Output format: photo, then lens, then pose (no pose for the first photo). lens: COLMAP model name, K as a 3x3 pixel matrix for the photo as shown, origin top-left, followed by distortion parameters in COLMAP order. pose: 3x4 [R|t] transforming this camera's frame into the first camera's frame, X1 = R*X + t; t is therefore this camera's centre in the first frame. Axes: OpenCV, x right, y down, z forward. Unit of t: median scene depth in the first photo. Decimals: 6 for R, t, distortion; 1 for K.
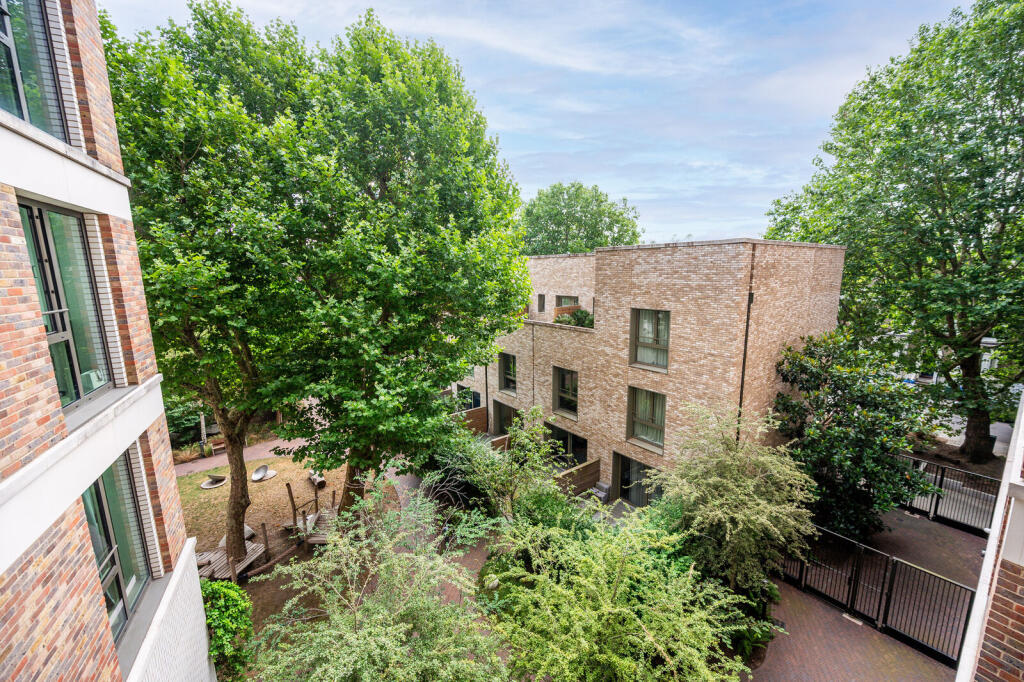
lens RADIAL K [[409.3, 0, 512.0], [0, 409.3, 341.0], [0, 0, 1]] dist [-0.002630, -0.000252]
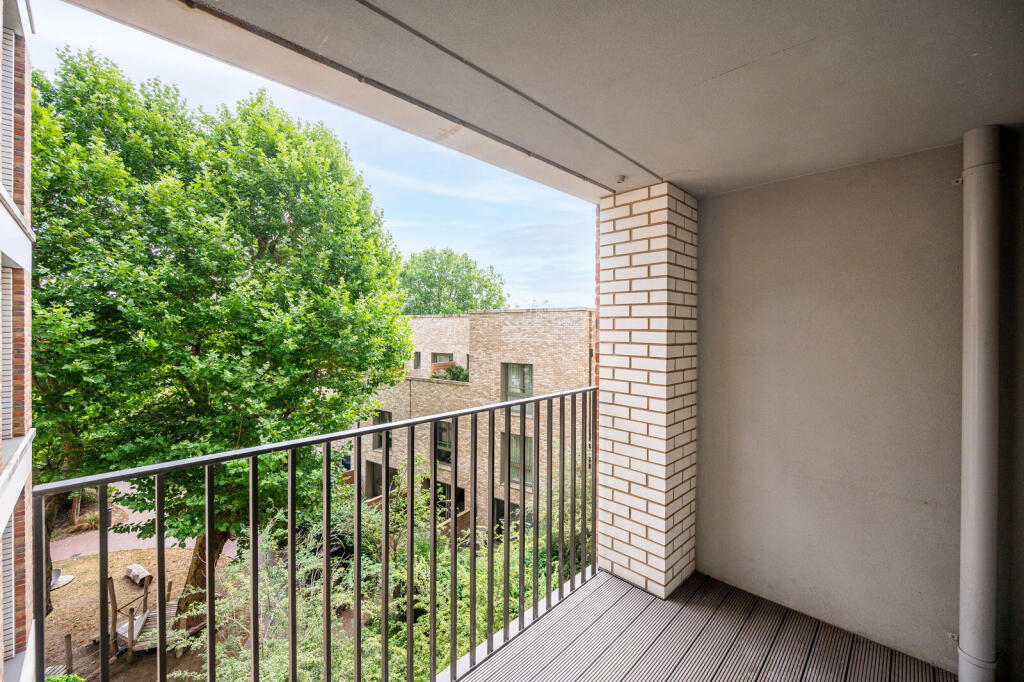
lens RADIAL K [[409.3, 0, 512.0], [0, 409.3, 341.0], [0, 0, 1]] dist [-0.002630, -0.000252]
pose [[0.951446, 0.008213, 0.307706, -0.046700], [0.035847, 0.989886, -0.137261, 0.025485], [-0.305721, 0.141627, 0.941529, -0.140558]]
